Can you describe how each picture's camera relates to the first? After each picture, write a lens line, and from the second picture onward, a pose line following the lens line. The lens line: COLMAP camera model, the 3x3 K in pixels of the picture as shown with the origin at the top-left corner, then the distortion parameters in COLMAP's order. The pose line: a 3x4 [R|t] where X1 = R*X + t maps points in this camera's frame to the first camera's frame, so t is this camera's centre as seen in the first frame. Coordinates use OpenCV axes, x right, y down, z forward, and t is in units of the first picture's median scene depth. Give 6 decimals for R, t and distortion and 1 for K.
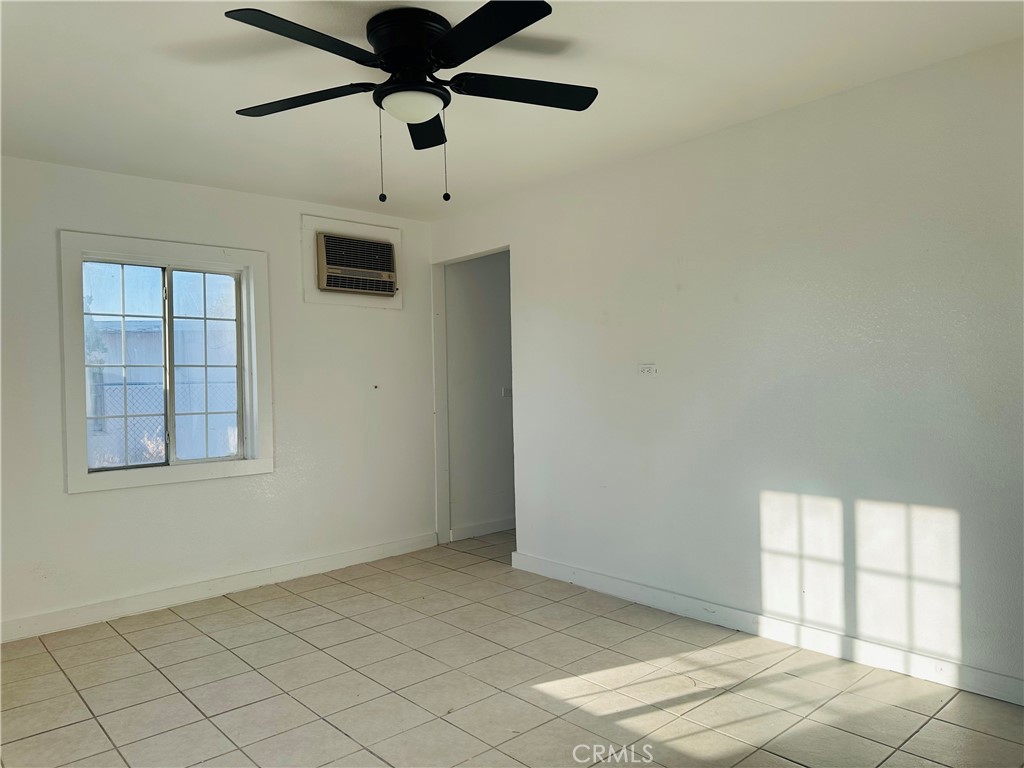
lens RADIAL K [[723.1, 0, 519.1], [0, 723.1, 386.0], [0, 0, 1]] dist [0.117634, -0.166846]
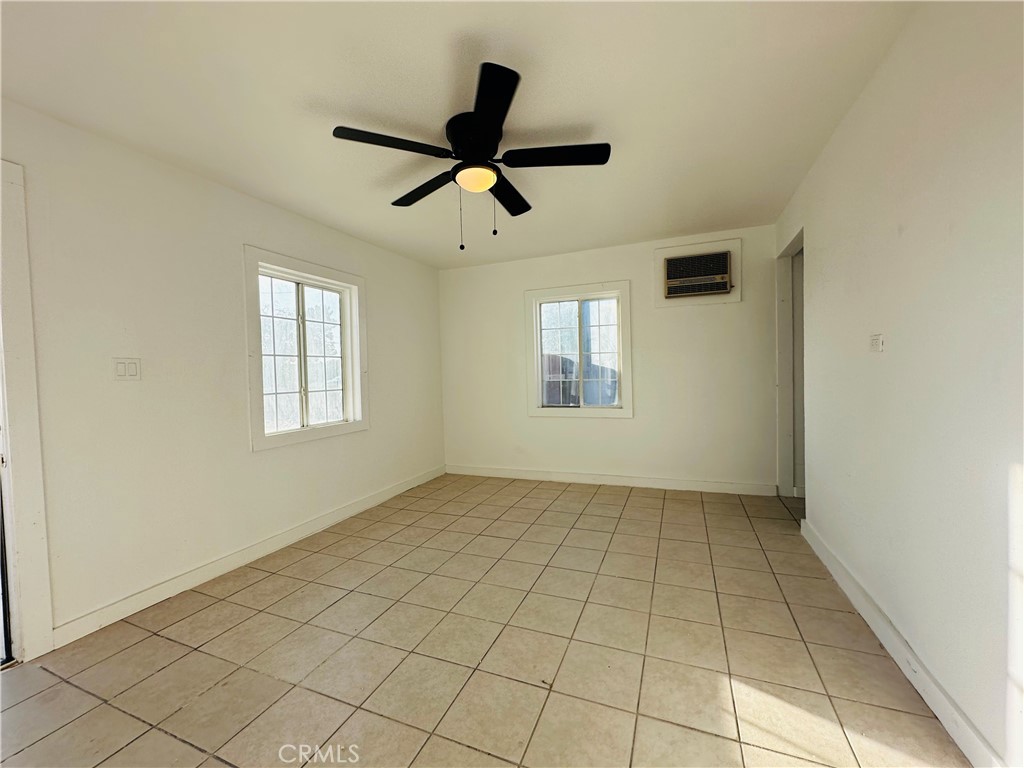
lens RADIAL K [[407.6, 0, 512.0], [0, 407.6, 384.0], [0, 0, 1]] dist [-0.002087, 0.000533]
pose [[0.437782, 0.036796, -0.898328, 0.332470], [0.004639, 0.999056, 0.043182, 0.004283], [0.899069, -0.023072, 0.437198, 0.364001]]
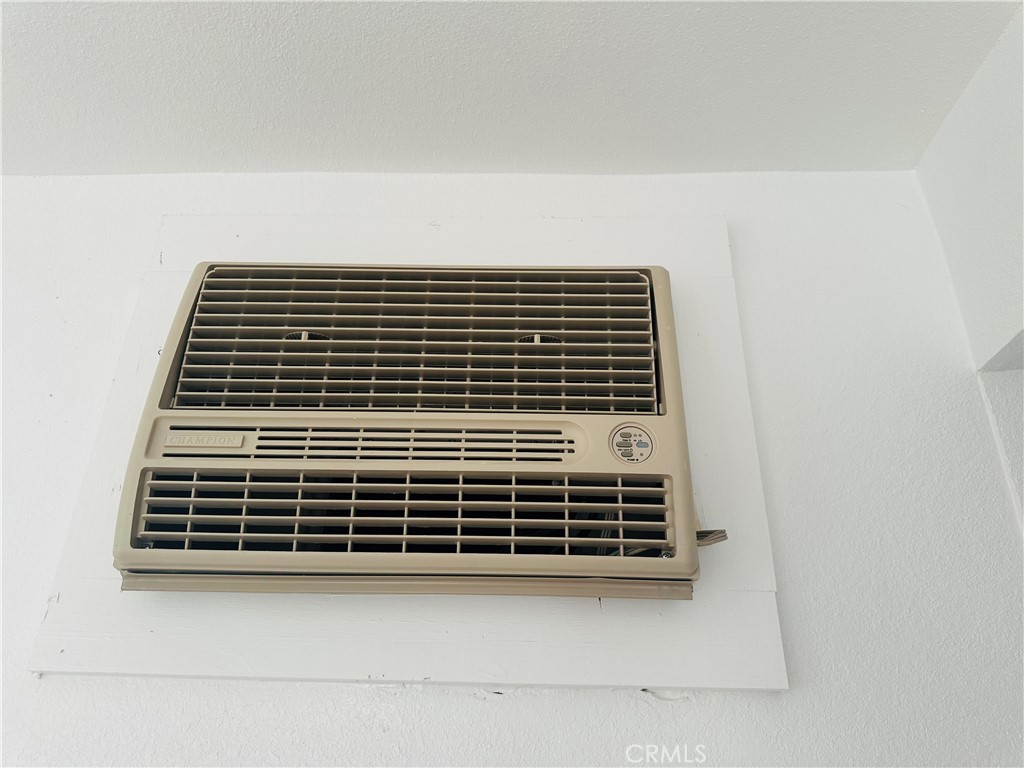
lens RADIAL K [[723.1, 0, 519.1], [0, 723.1, 386.0], [0, 0, 1]] dist [0.117634, -0.166846]
pose [[0.727855, -0.246053, -0.640067, -0.107819], [-0.041369, 0.915952, -0.399151, -0.110633], [0.684482, 0.317003, 0.656501, 0.943761]]
